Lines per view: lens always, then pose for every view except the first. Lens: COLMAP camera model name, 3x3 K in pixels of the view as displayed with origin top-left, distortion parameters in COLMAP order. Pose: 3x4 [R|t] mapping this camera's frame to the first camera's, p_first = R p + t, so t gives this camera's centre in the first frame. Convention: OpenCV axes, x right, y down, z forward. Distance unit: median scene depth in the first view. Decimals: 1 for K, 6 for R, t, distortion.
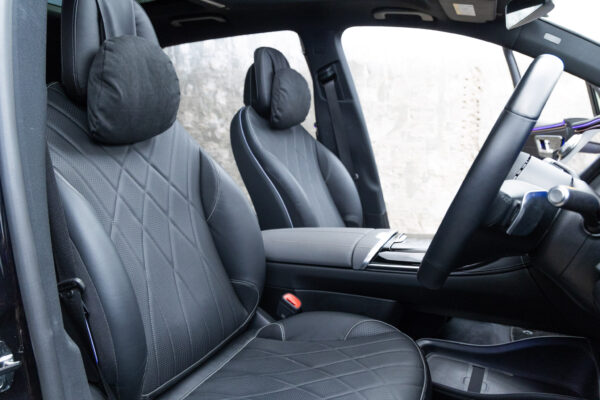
lens RADIAL K [[457.2, 0, 301.3], [0, 457.2, 198.3], [0, 0, 1]] dist [-0.012024, 0.017476]
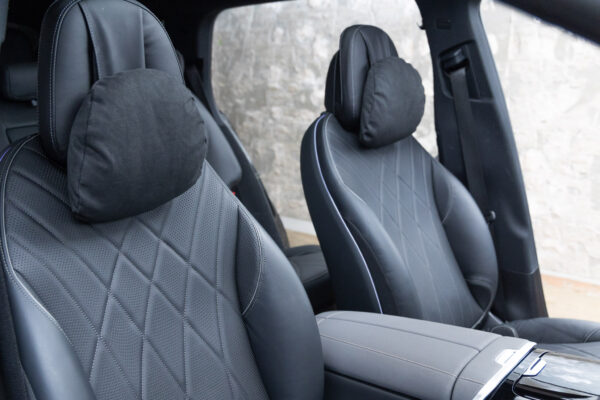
lens RADIAL K [[642.2, 0, 298.6], [0, 642.2, 200.7], [0, 0, 1]] dist [0.015202, 0.000000]
pose [[0.975428, 0.057318, -0.212734, 0.079167], [-0.046798, 0.997435, 0.054165, -0.188914], [0.215293, -0.042879, 0.975608, 0.074089]]
